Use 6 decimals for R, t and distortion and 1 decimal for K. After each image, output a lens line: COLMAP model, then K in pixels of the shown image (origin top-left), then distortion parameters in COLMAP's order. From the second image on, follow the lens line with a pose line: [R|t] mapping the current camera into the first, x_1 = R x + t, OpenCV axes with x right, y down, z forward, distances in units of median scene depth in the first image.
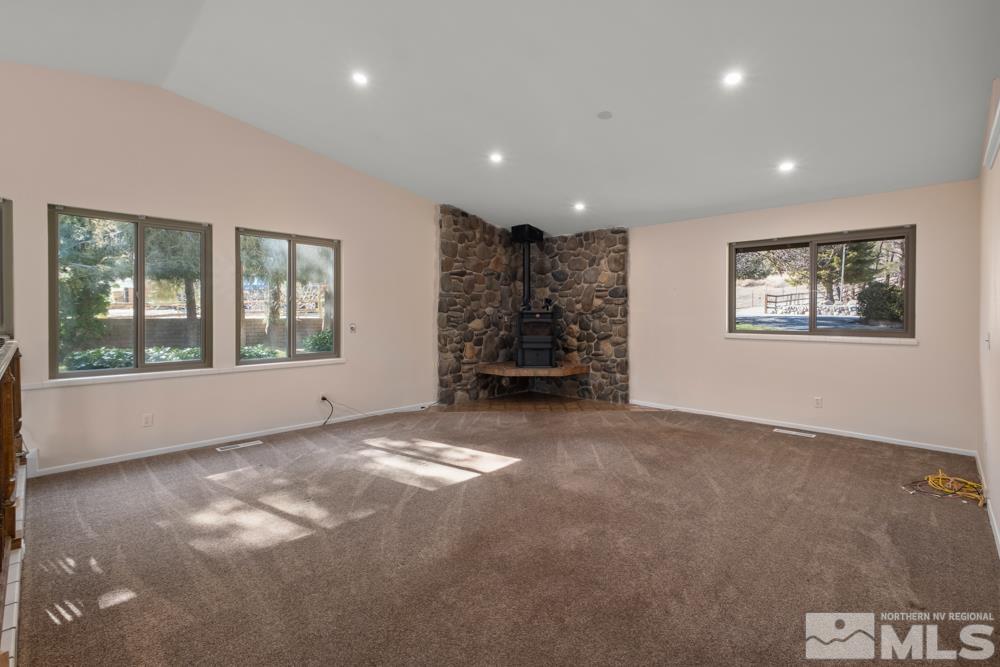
lens RADIAL K [[447.6, 0, 503.6], [0, 447.6, 325.9], [0, 0, 1]] dist [0.014519, -0.000214]
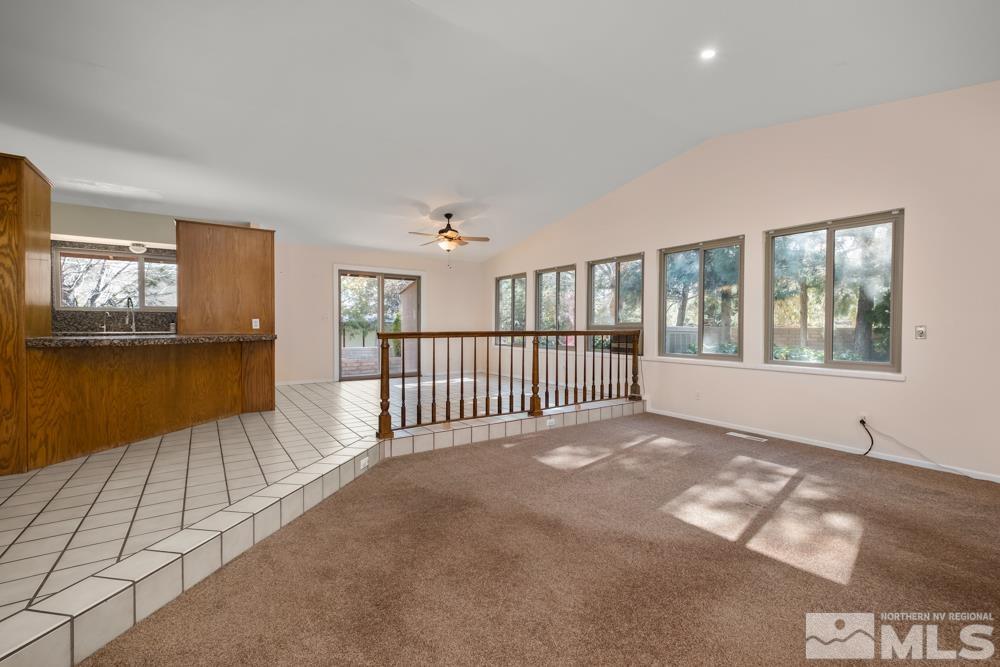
lens RADIAL K [[447.6, 0, 495.2], [0, 447.6, 326.3], [0, 0, 1]] dist [0.014519, -0.000214]
pose [[-0.220149, 0.014036, -0.975365, 0.563970], [-0.012908, 0.999767, 0.017301, -0.009050], [0.975381, 0.016399, -0.219916, 0.619261]]
